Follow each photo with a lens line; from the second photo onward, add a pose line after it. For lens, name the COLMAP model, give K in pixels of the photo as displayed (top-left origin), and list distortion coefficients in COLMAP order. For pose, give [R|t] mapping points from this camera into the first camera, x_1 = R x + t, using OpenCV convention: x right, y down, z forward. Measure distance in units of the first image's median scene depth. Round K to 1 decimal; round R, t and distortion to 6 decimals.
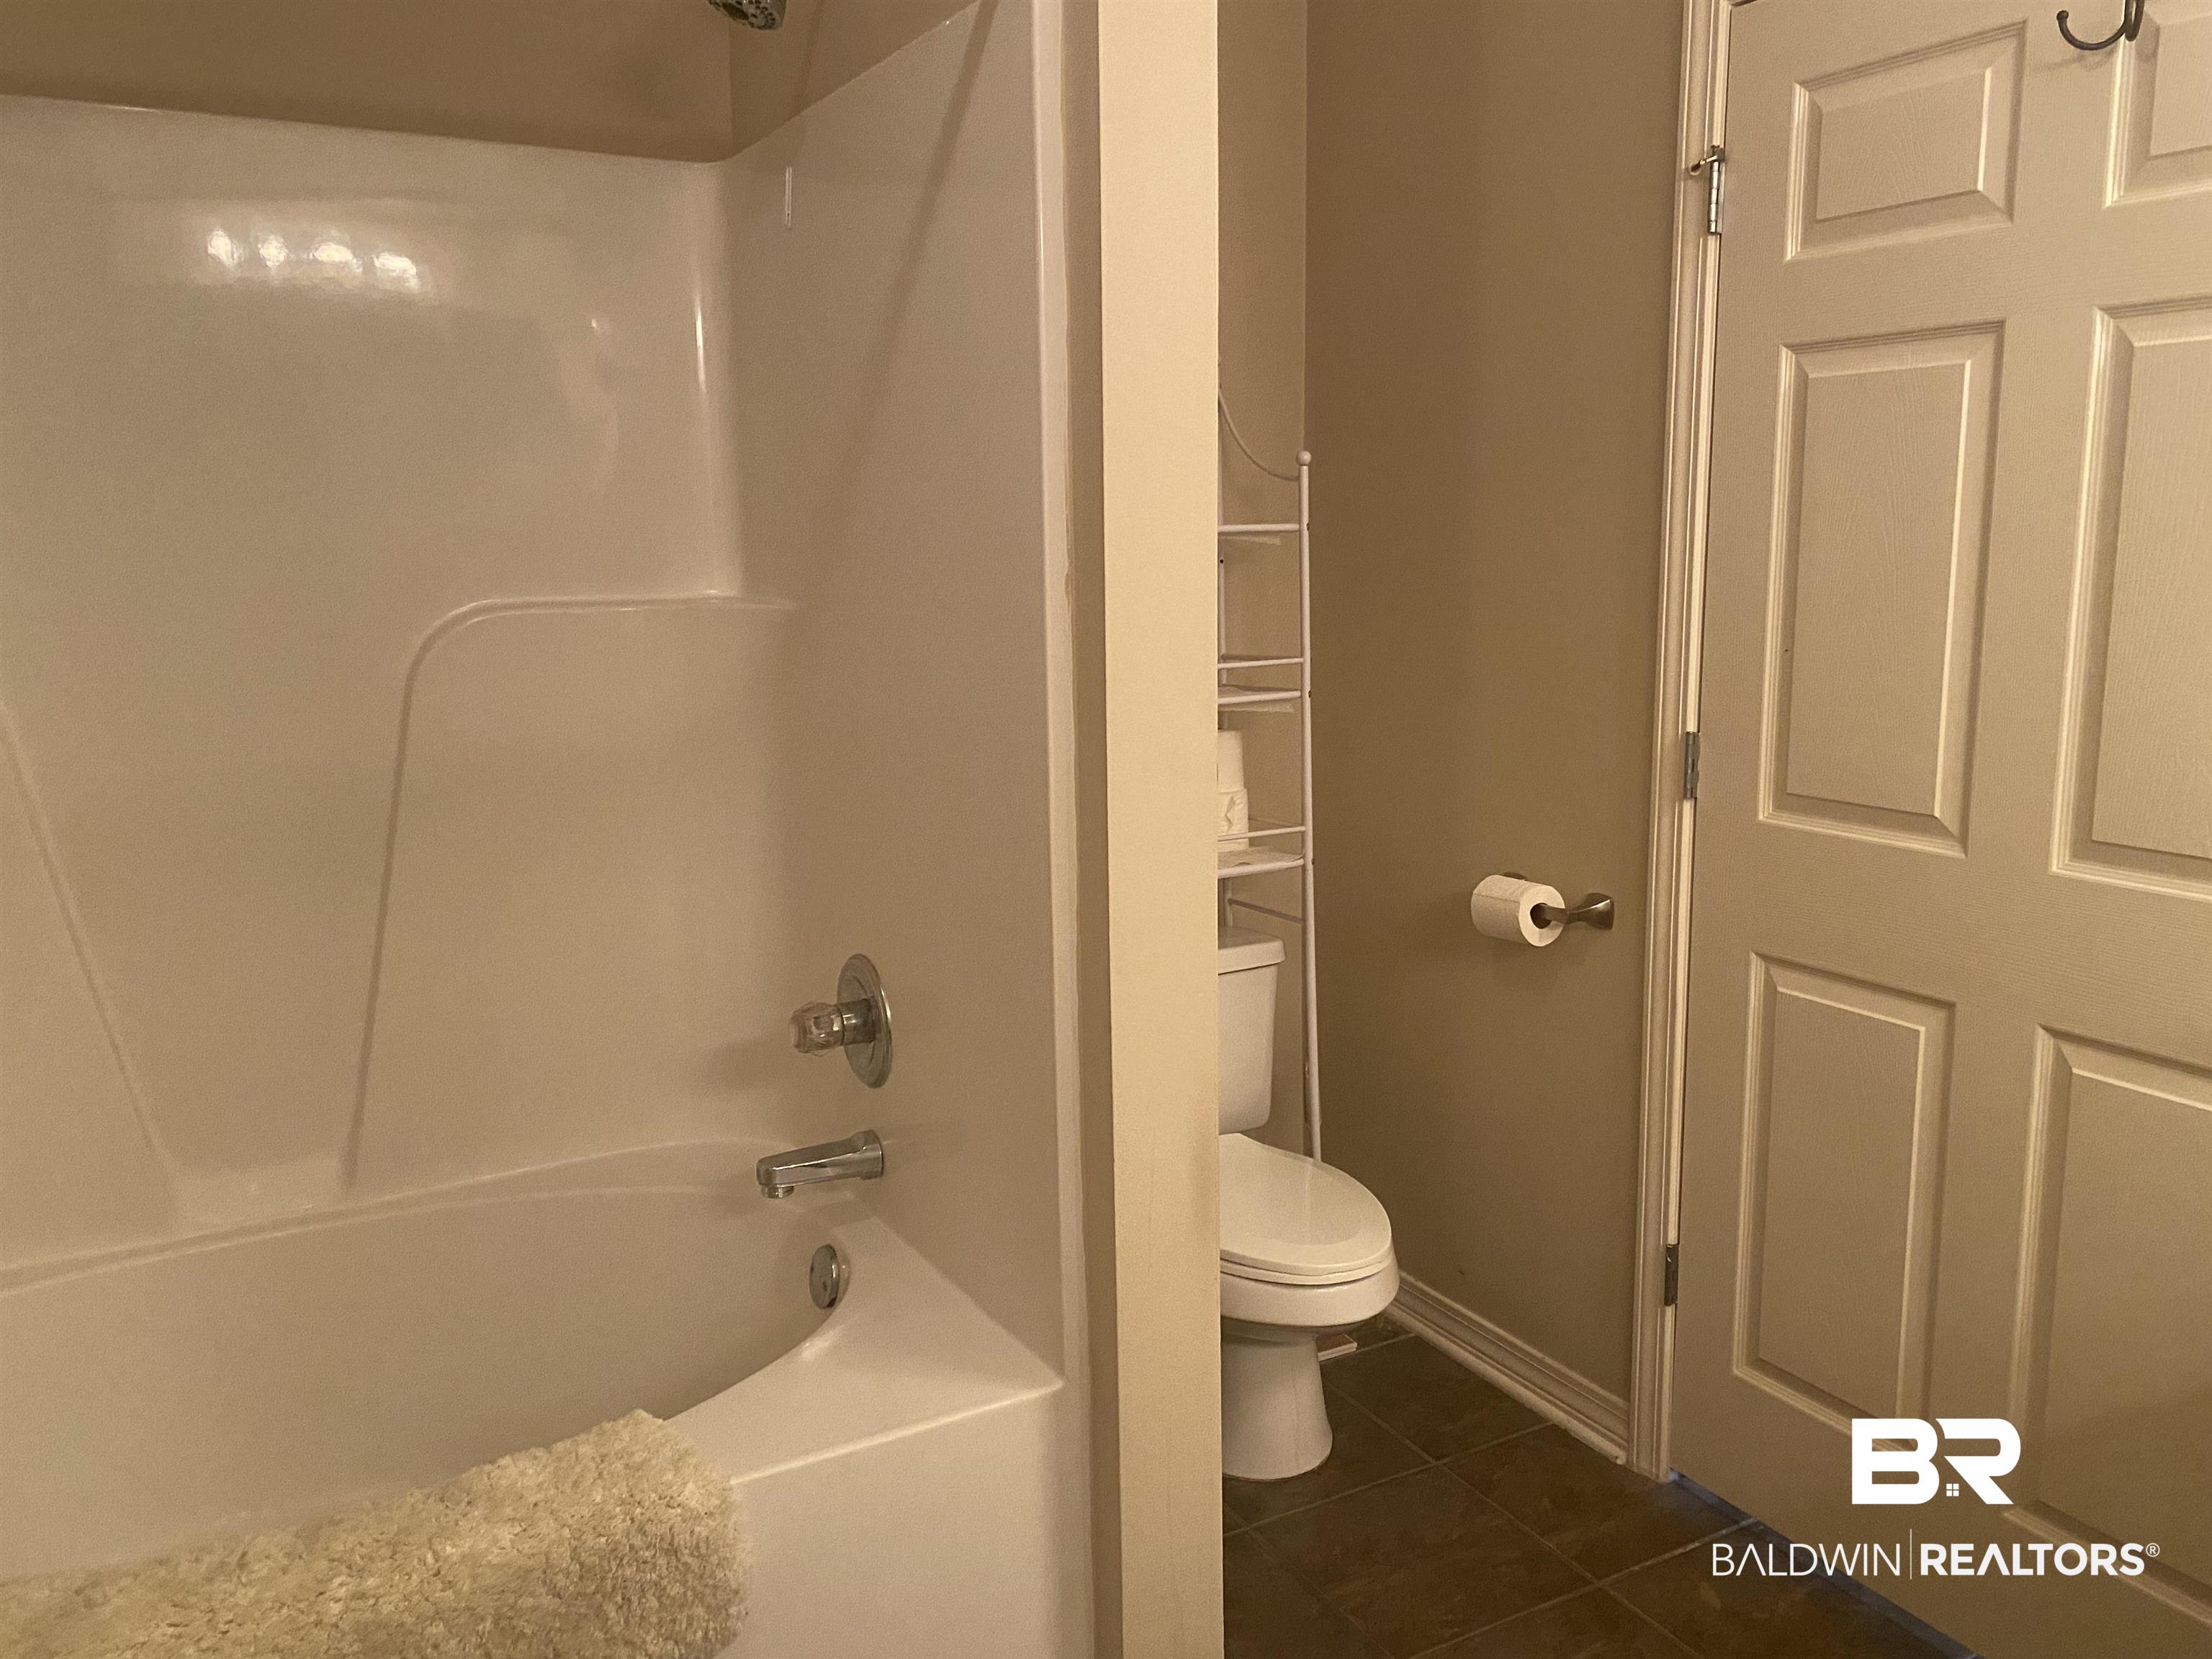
lens RADIAL K [[1668.7, 0, 1102.2], [0, 1668.7, 828.3], [0, 0, 1]] dist [0.024748, -0.027639]
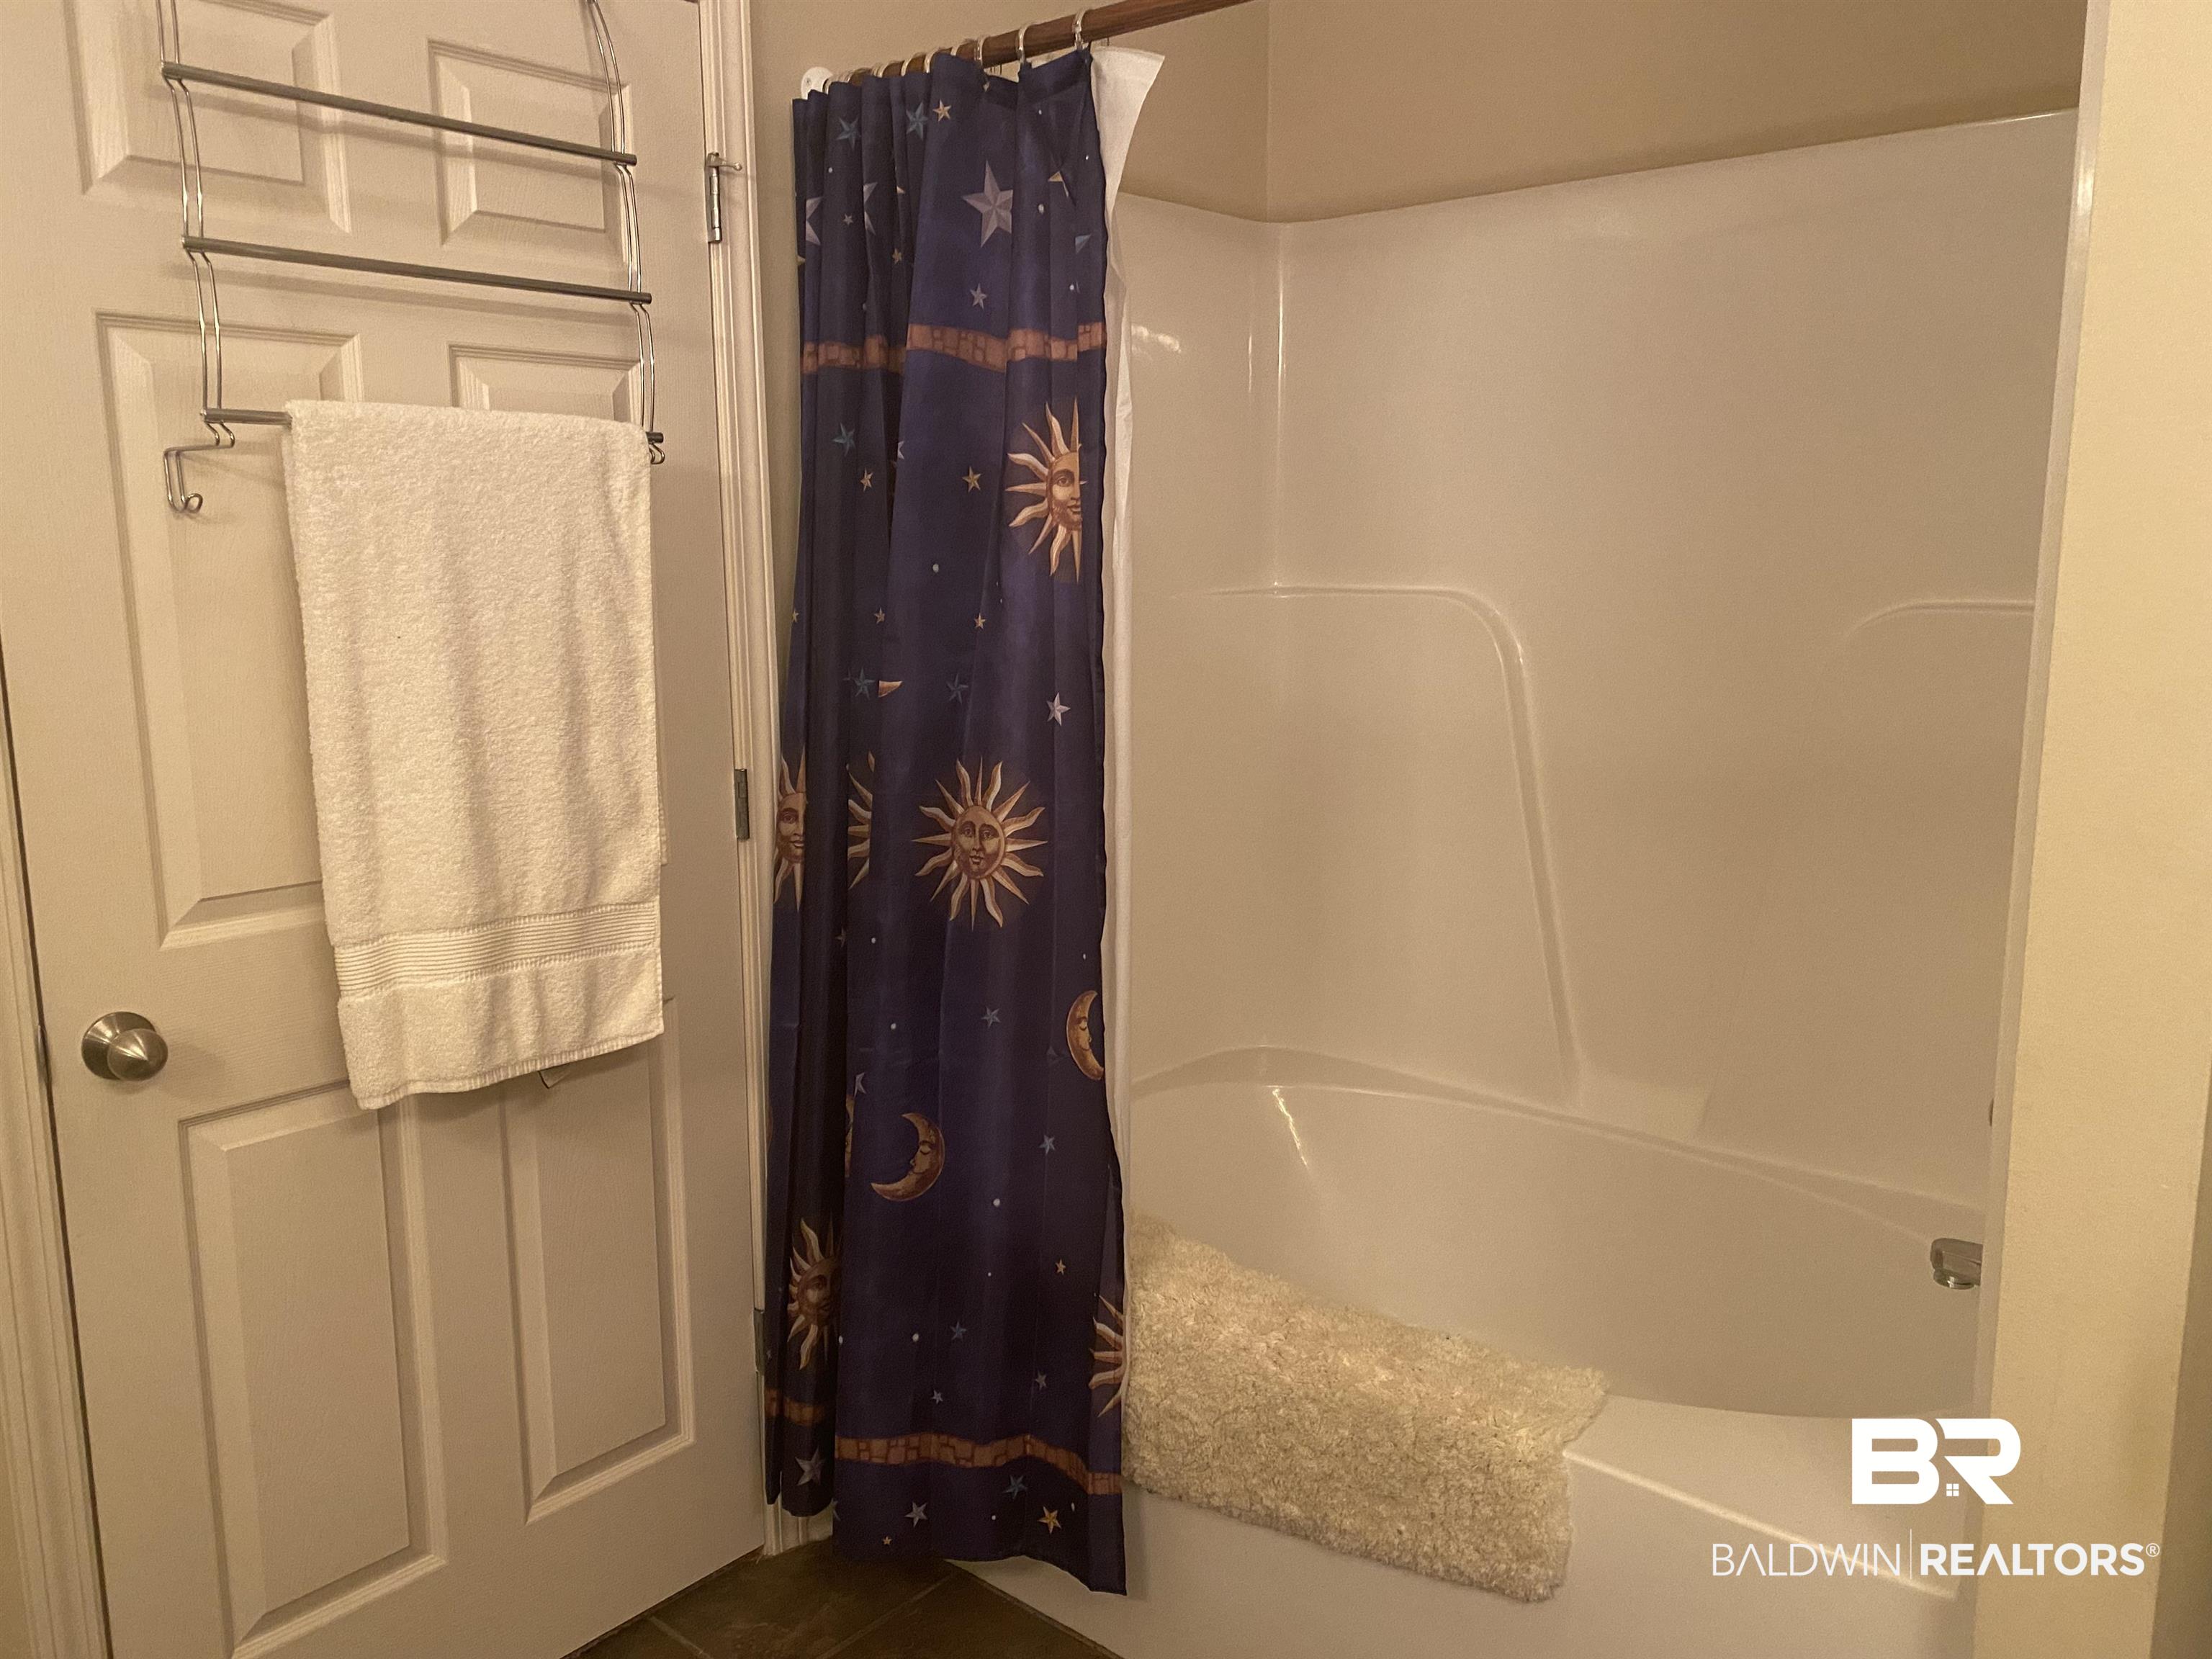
lens RADIAL K [[1668.7, 0, 1109.6], [0, 1668.7, 834.8], [0, 0, 1]] dist [0.024748, -0.027639]
pose [[0.363233, 0.177965, -0.914544, 0.553600], [-0.168113, 0.977996, 0.123542, -0.061934], [0.916406, 0.108873, 0.385158, 0.308474]]
